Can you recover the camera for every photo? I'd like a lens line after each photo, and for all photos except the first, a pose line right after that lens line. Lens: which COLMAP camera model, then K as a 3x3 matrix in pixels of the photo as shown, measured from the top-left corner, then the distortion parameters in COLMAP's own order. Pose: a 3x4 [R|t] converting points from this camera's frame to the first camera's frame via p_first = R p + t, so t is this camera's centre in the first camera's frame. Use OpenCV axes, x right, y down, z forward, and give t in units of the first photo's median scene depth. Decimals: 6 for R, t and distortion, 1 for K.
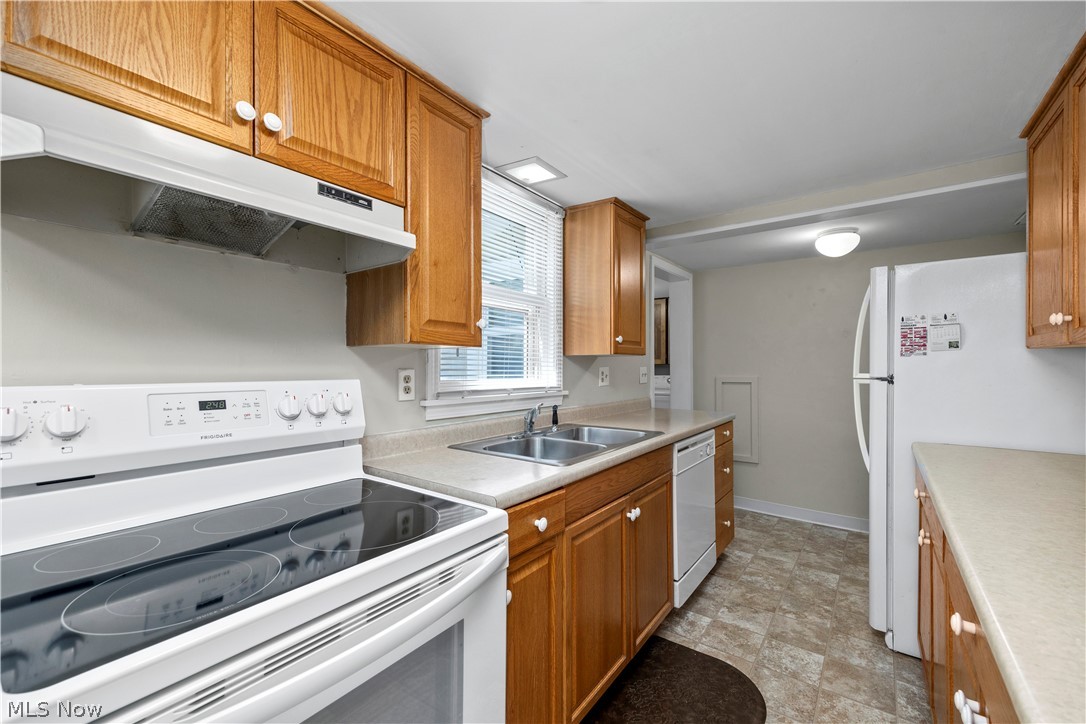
lens RADIAL K [[442.8, 0, 541.5], [0, 442.8, 363.5], [0, 0, 1]] dist [0.001310, 0.000245]
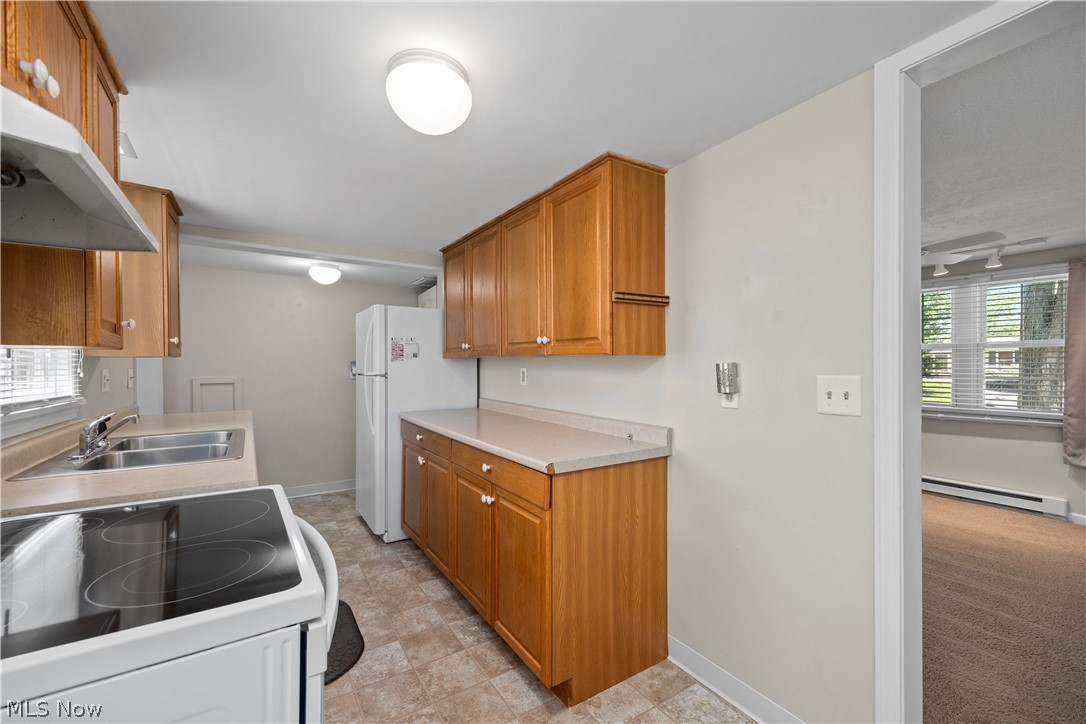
lens RADIAL K [[442.8, 0, 541.5], [0, 442.8, 363.5], [0, 0, 1]] dist [0.001310, 0.000245]
pose [[0.337303, 0.002024, 0.941394, -0.542739], [-0.003139, 0.999995, -0.001025, -0.008744], [-0.941391, -0.002609, 0.337308, -0.073286]]
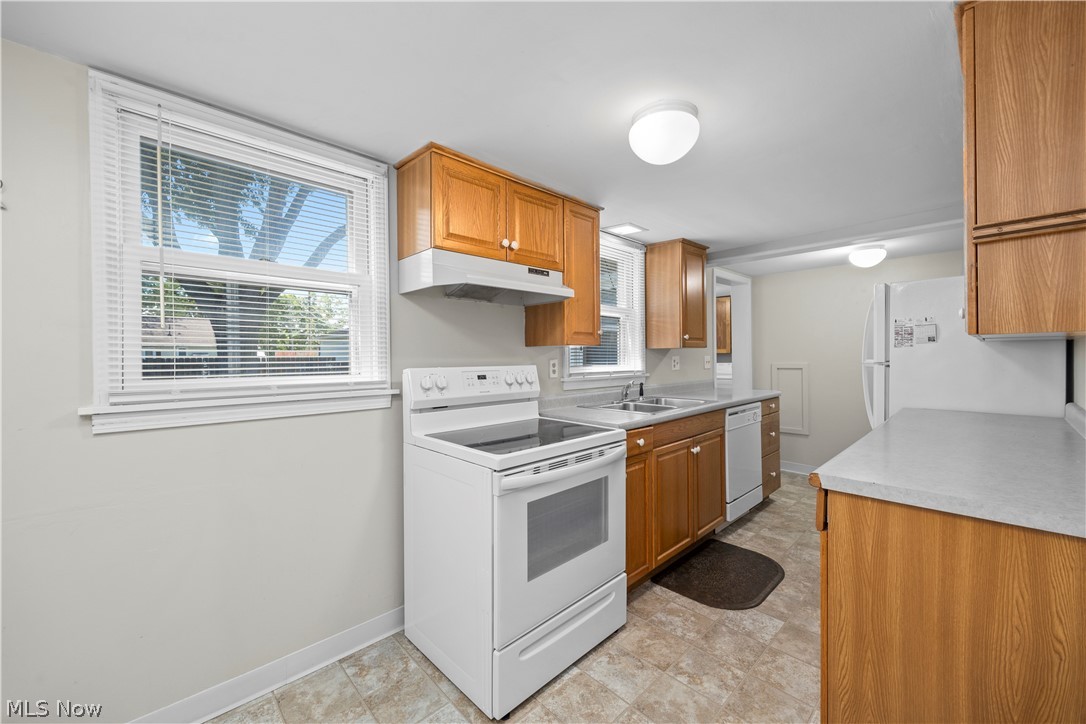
lens RADIAL K [[424.1, 0, 543.9], [0, 424.1, 356.0], [0, 0, 1]] dist [-0.000943, -0.000131]
pose [[0.986973, -0.008635, -0.160657, -0.069818], [0.009833, 0.999929, 0.006661, -0.009263], [0.160588, -0.008154, 0.986988, -0.504406]]
